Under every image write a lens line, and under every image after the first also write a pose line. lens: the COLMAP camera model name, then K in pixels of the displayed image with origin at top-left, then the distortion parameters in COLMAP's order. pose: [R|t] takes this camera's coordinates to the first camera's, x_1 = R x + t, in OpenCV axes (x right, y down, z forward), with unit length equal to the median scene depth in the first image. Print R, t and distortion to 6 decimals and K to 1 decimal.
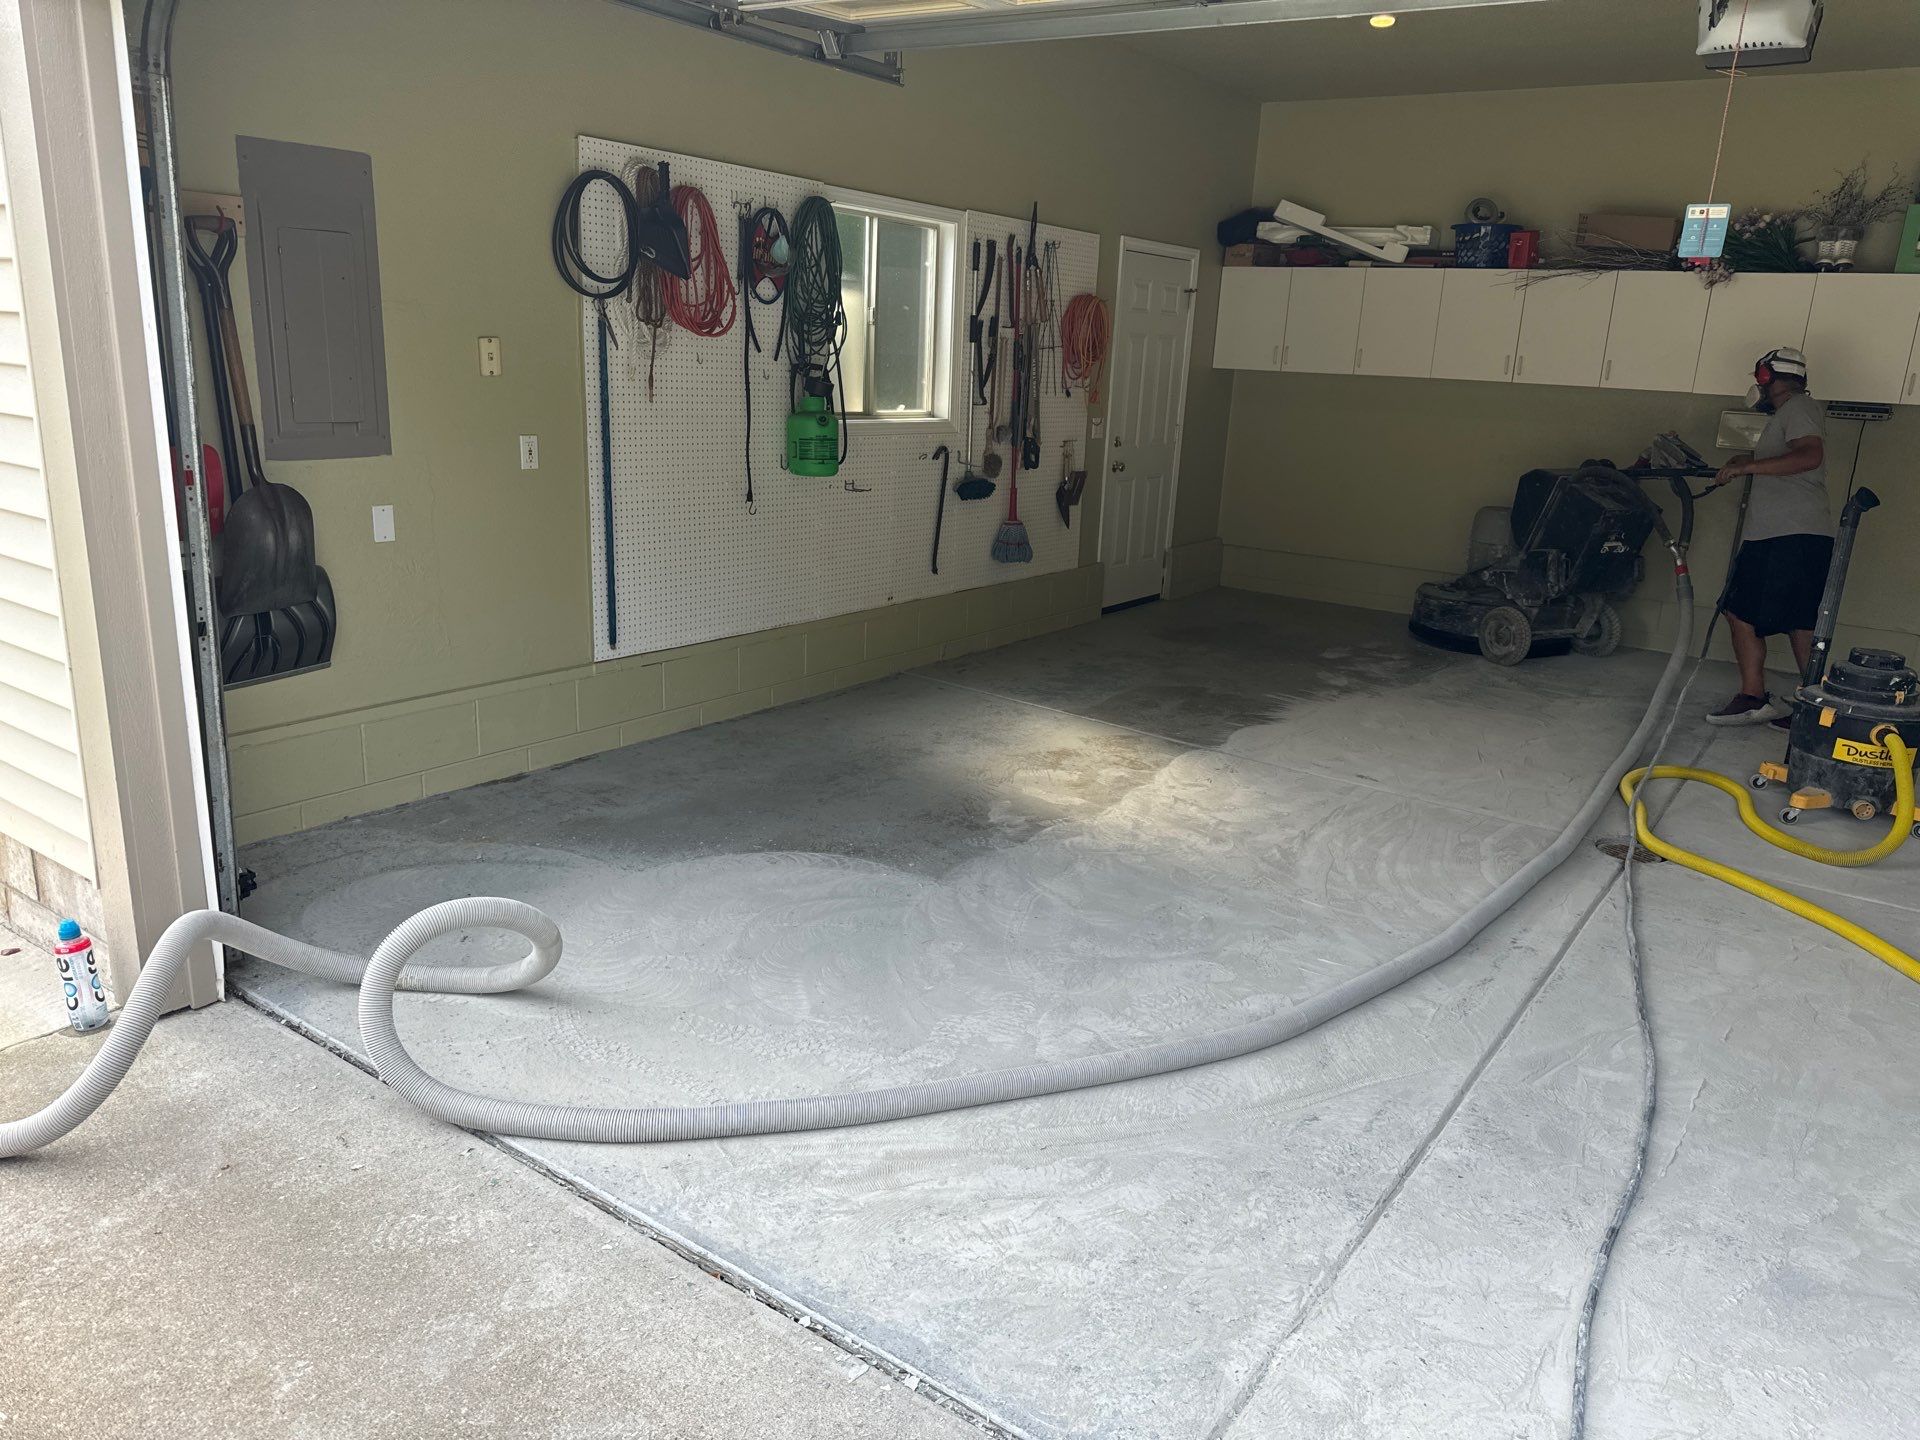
lens RADIAL K [[1335.8, 0, 964.9], [0, 1335.8, 745.1], [0, 0, 1]] dist [0.042501, -0.063776]
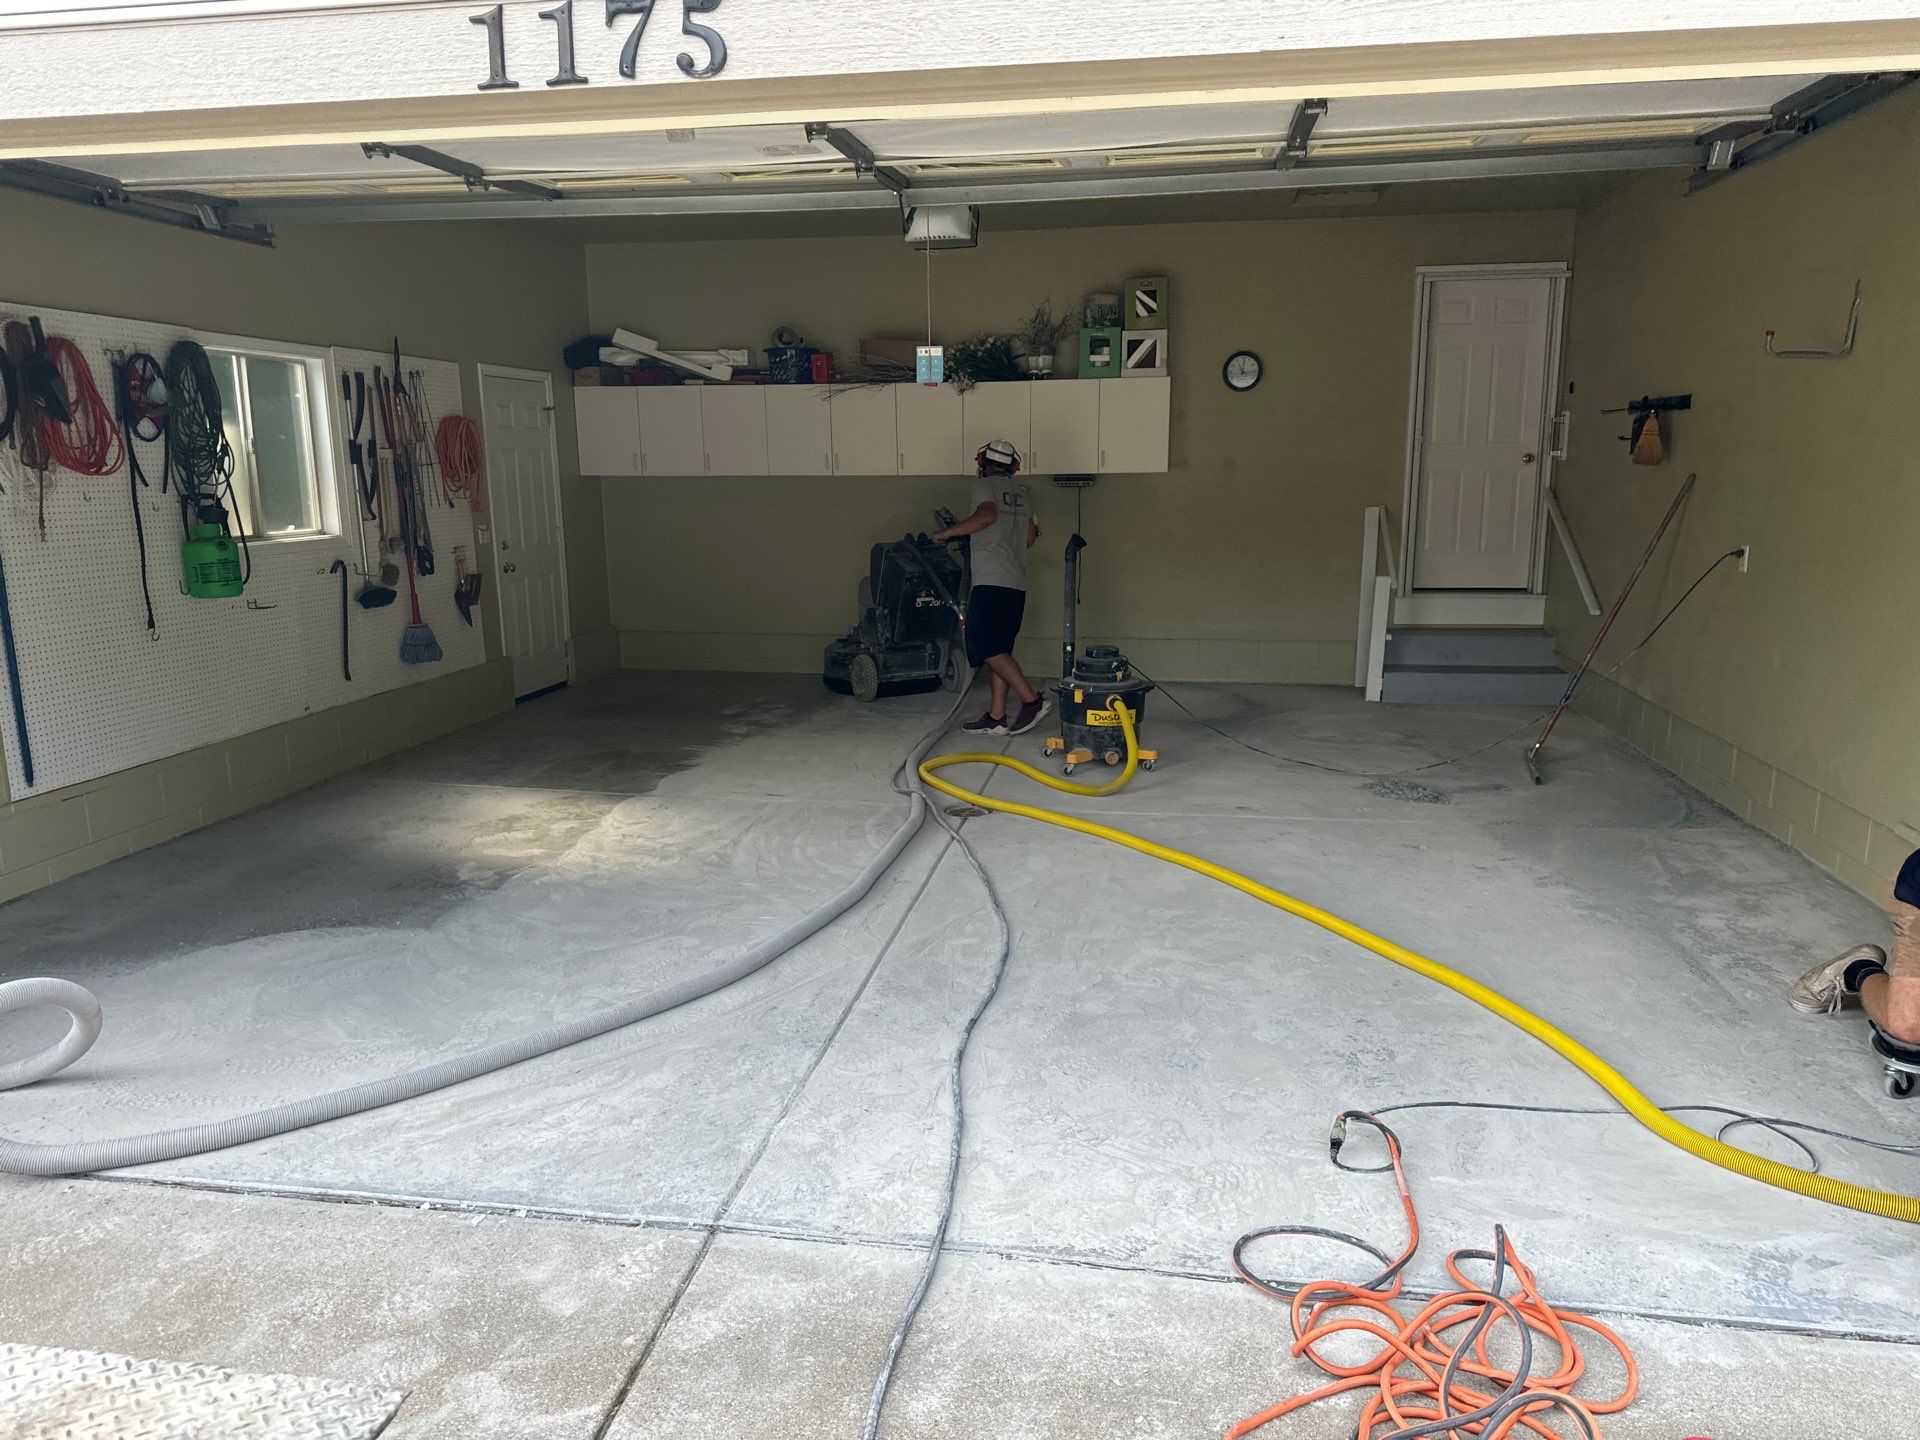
lens RADIAL K [[1335.8, 0, 967.7], [0, 1335.8, 755.8], [0, 0, 1]] dist [0.042501, -0.063776]
pose [[0.892744, -0.147386, 0.425776, -0.061626], [0.174366, 0.984367, -0.024853, 0.052798], [-0.415457, 0.096428, 0.904487, -0.197449]]
